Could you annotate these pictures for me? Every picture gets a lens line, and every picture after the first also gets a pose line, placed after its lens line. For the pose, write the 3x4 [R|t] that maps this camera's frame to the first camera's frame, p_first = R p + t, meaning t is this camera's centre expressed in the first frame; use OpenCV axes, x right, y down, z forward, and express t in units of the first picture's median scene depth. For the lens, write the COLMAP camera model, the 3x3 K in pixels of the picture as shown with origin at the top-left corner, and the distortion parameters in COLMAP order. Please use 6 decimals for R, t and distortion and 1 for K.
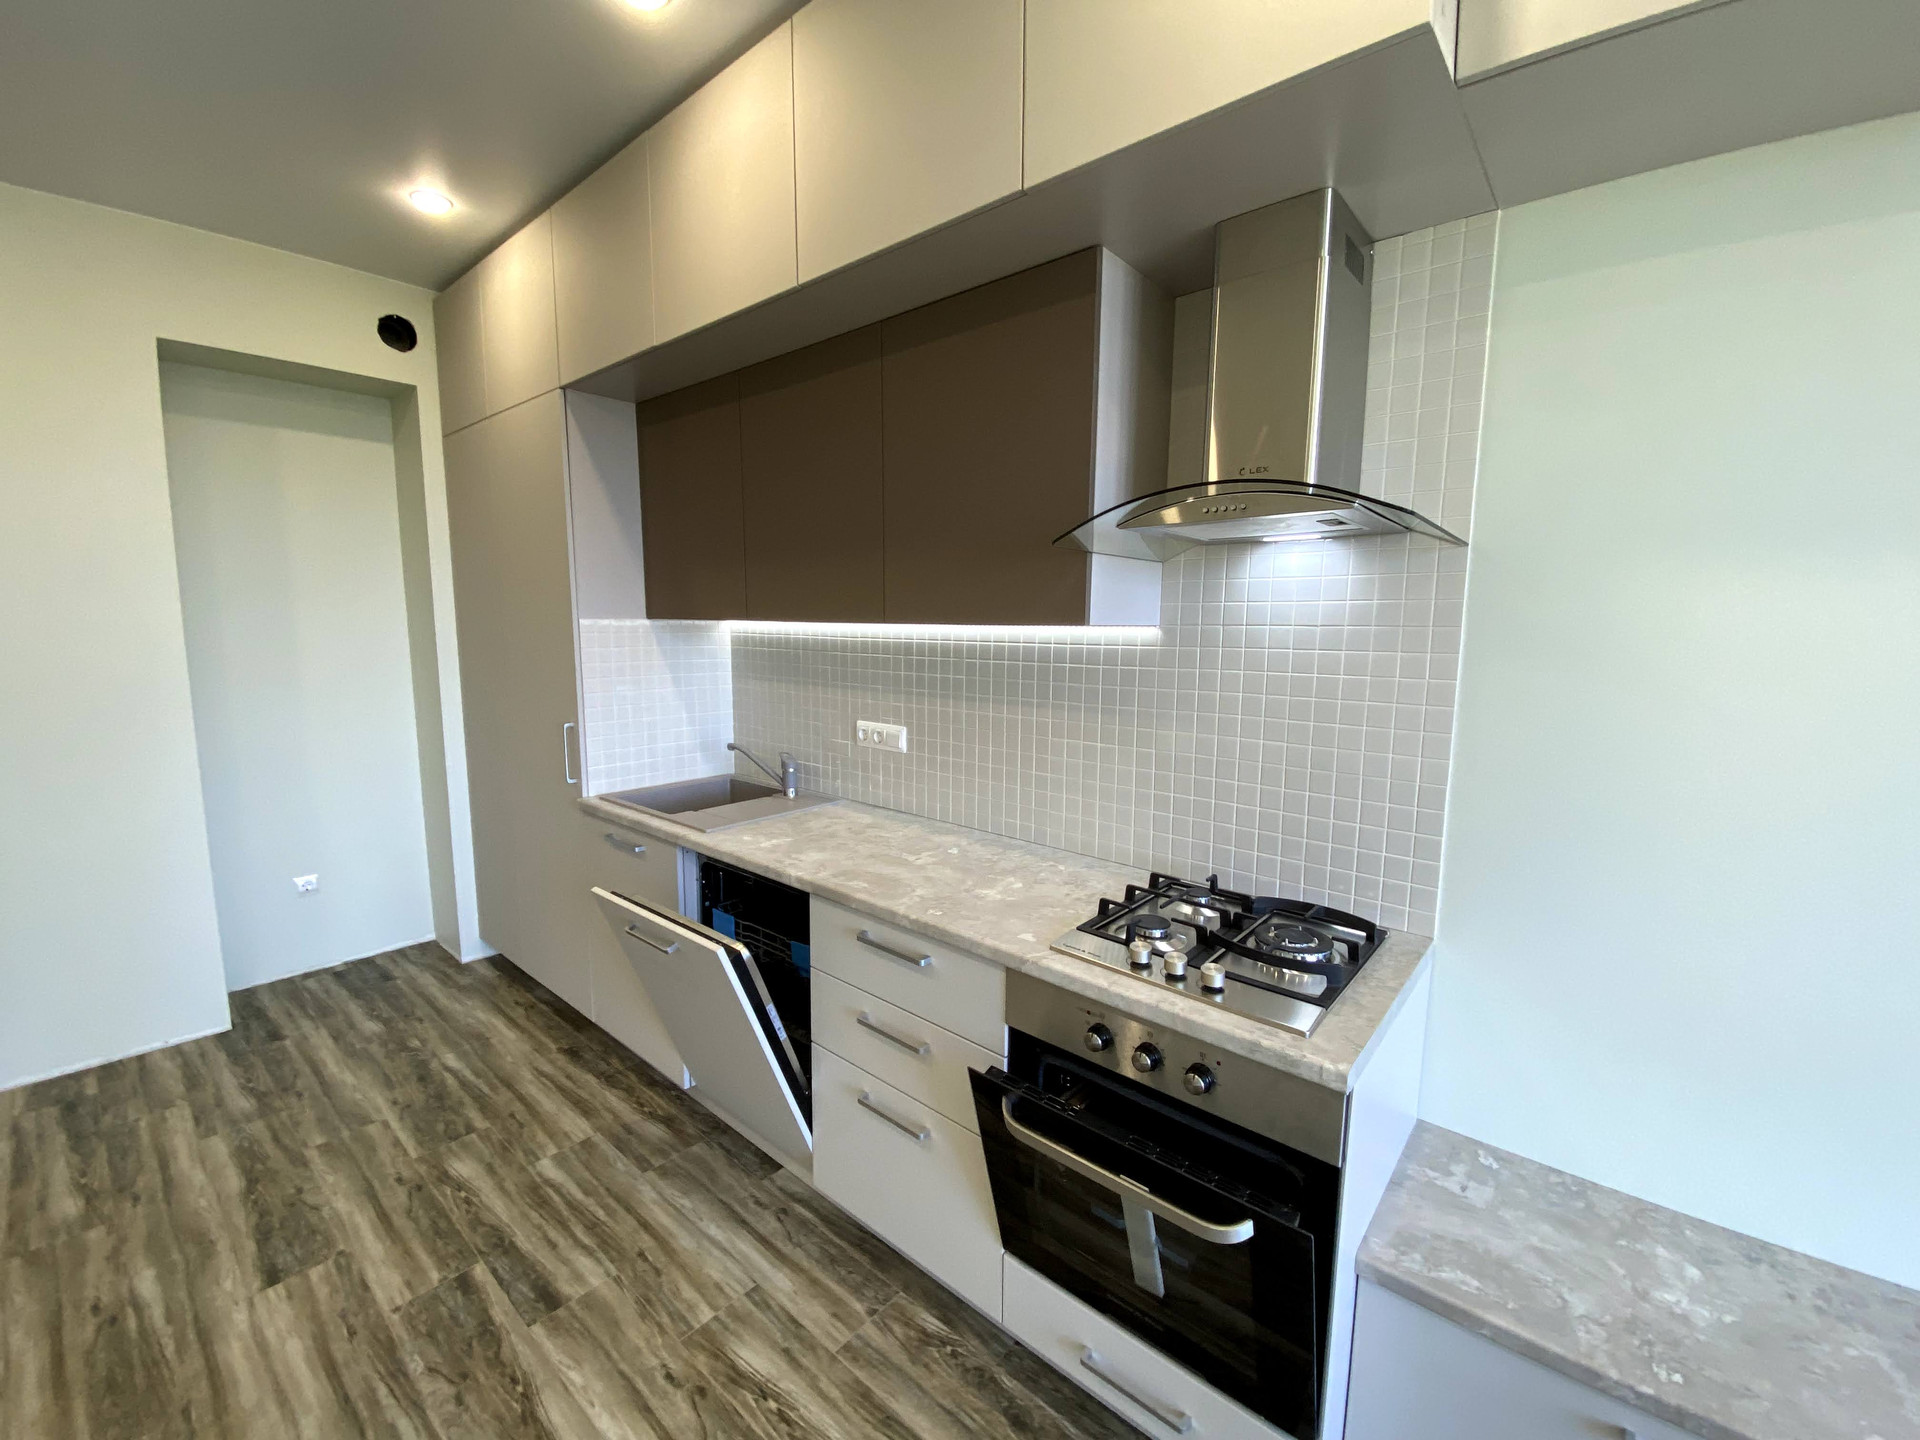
lens RADIAL K [[774.4, 0, 962.9], [0, 774.4, 717.6], [0, 0, 1]] dist [0.009150, -0.015791]
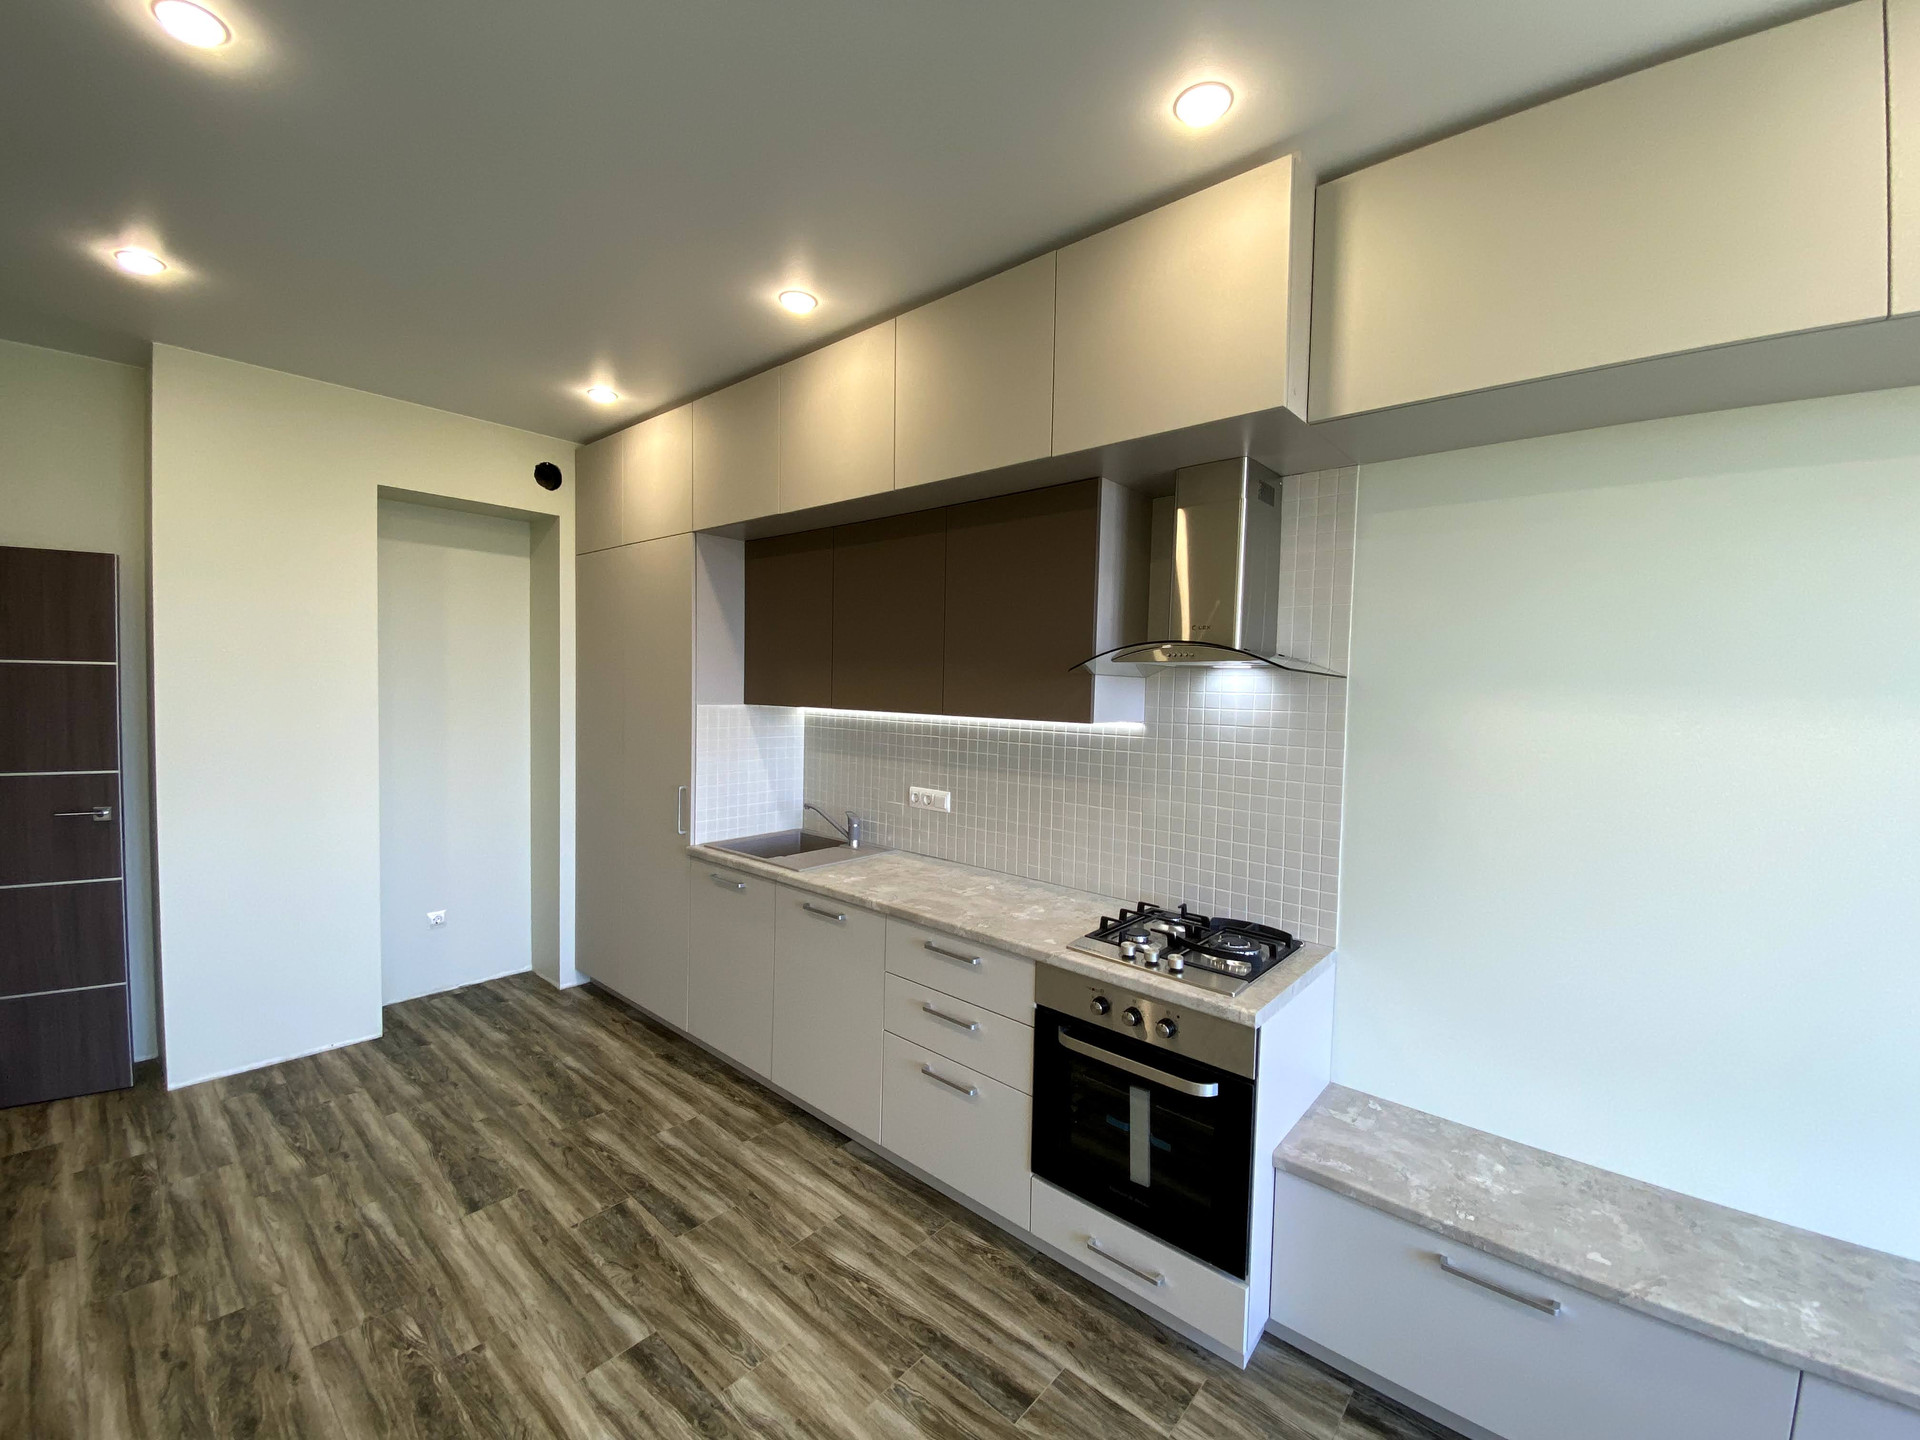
lens RADIAL K [[774.4, 0, 962.9], [0, 774.4, 717.6], [0, 0, 1]] dist [0.009150, -0.015791]
pose [[0.999893, 0.013656, -0.005252, -0.065987], [-0.014050, 0.996340, -0.084311, -0.005510], [0.004081, 0.084376, 0.996426, -0.400994]]
